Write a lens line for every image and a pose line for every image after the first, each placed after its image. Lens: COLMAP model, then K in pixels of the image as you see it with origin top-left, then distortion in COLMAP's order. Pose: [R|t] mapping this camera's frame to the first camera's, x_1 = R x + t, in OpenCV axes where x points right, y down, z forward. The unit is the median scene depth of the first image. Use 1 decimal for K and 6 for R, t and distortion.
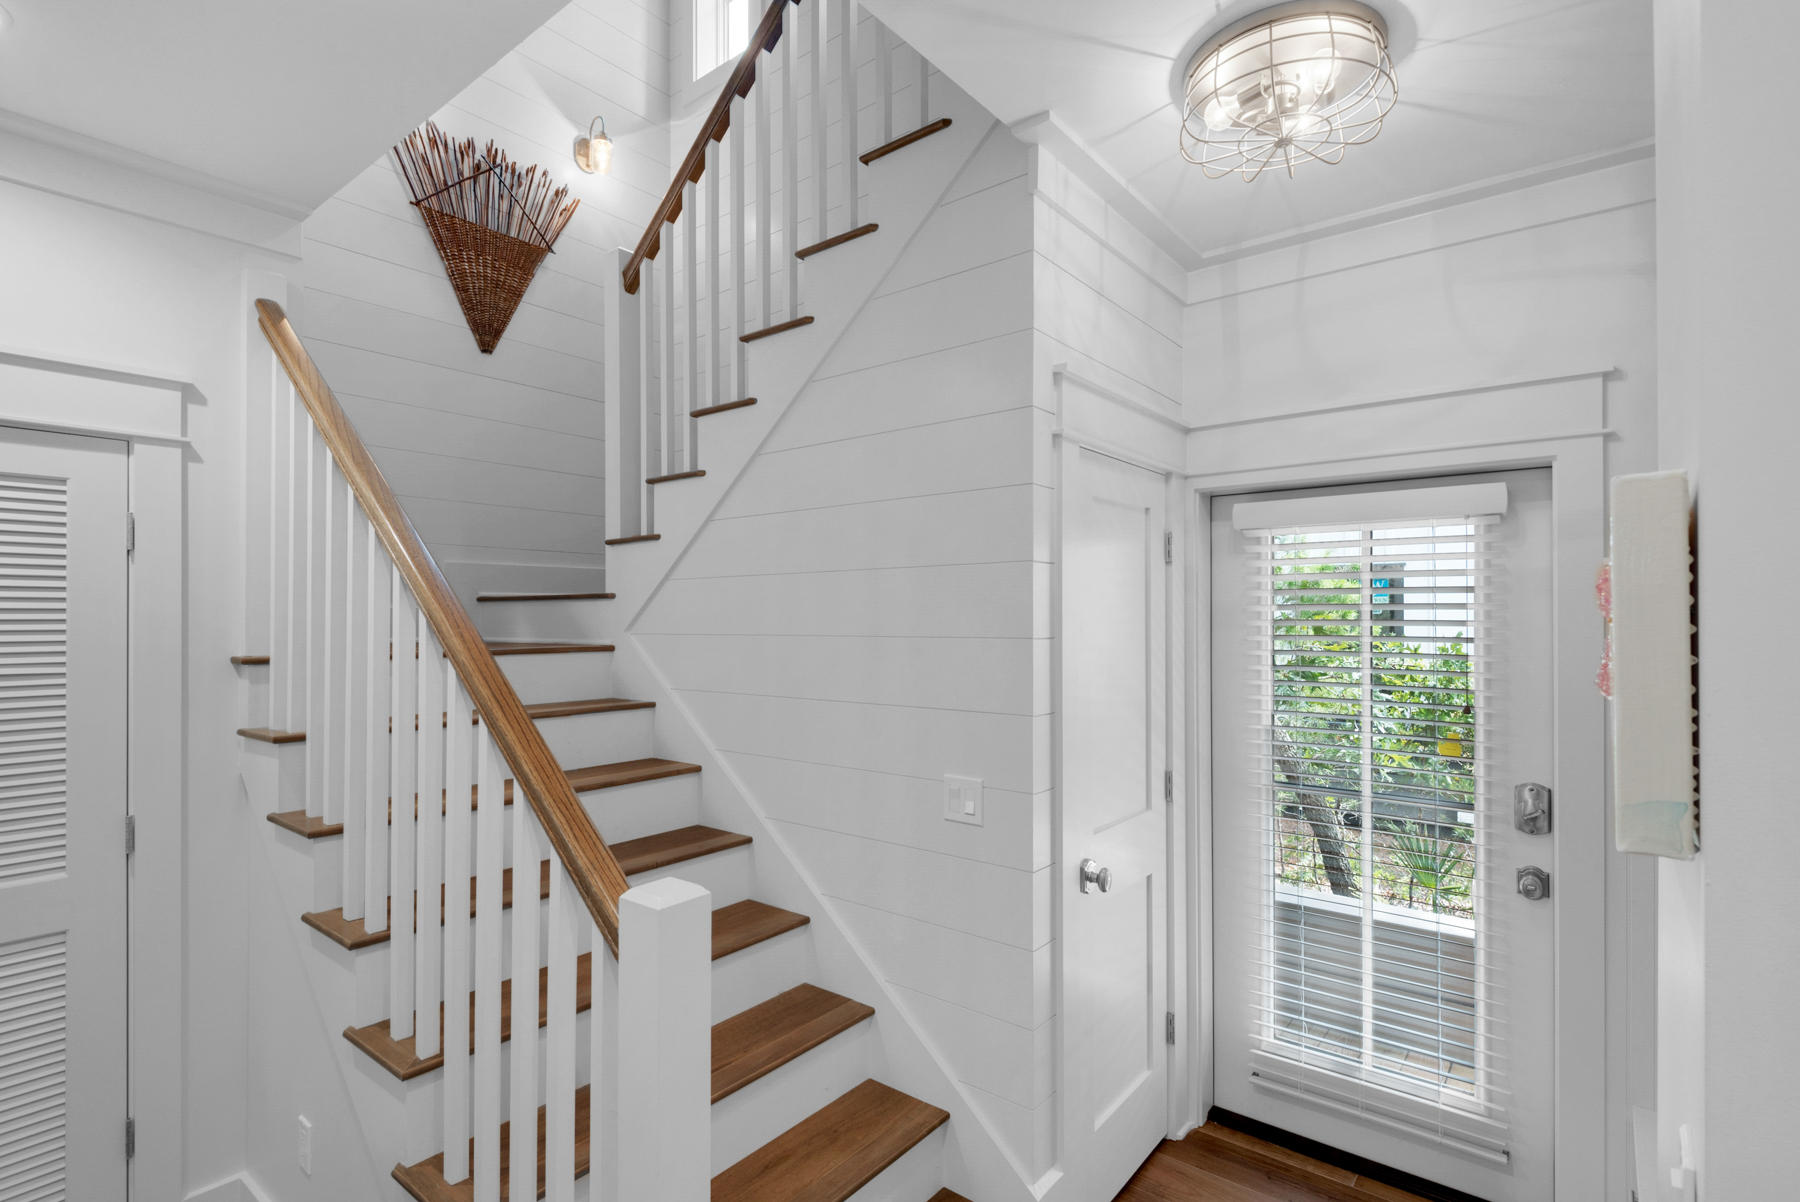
lens RADIAL K [[874.4, 0, 904.4], [0, 874.4, 602.9], [0, 0, 1]] dist [-0.005938, -0.001529]
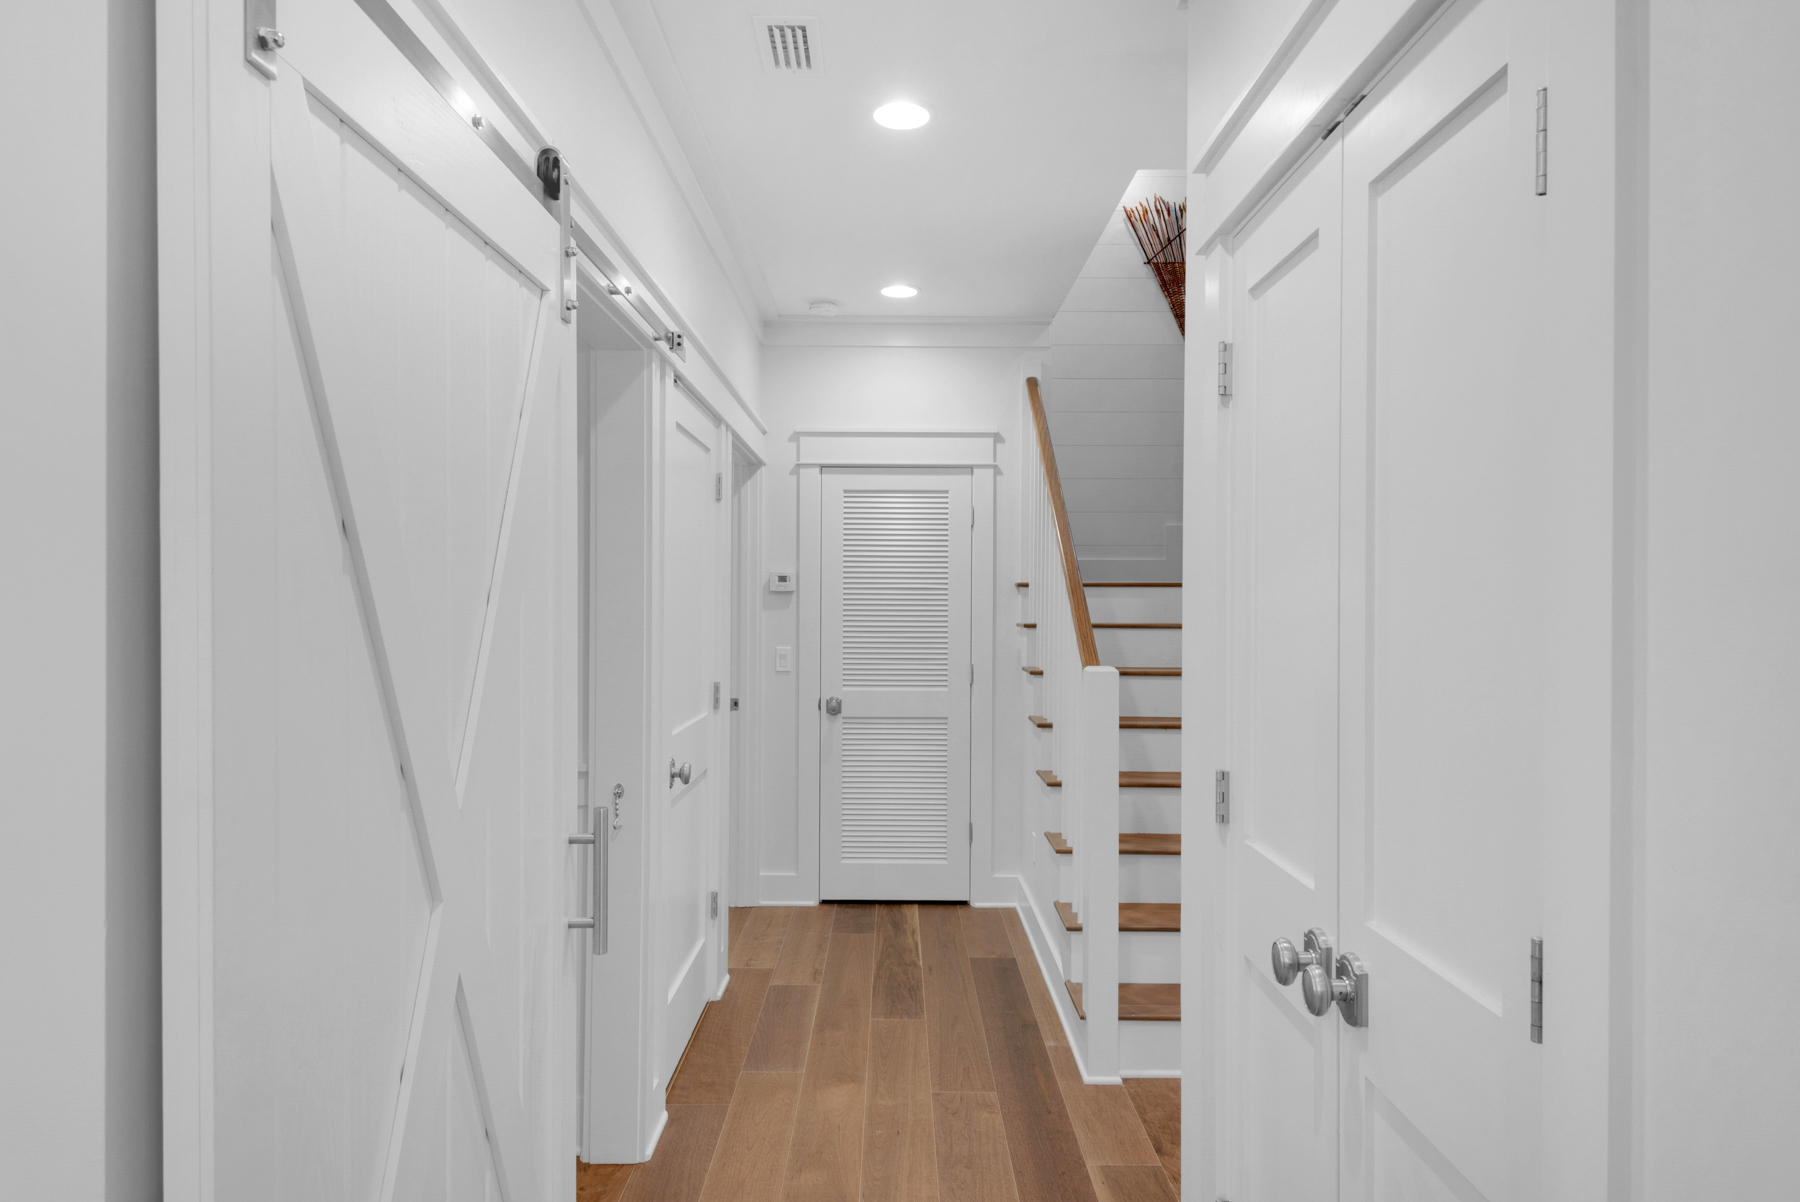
lens RADIAL K [[1092.7, 0, 900.0], [0, 1092.7, 601.0], [0, 0, 1]] dist [0.001287, 0.000056]
pose [[0.647659, 0.005189, -0.761912, 0.786447], [0.002051, 0.999961, 0.008553, 0.079774], [0.761927, -0.007103, 0.647624, -0.634191]]
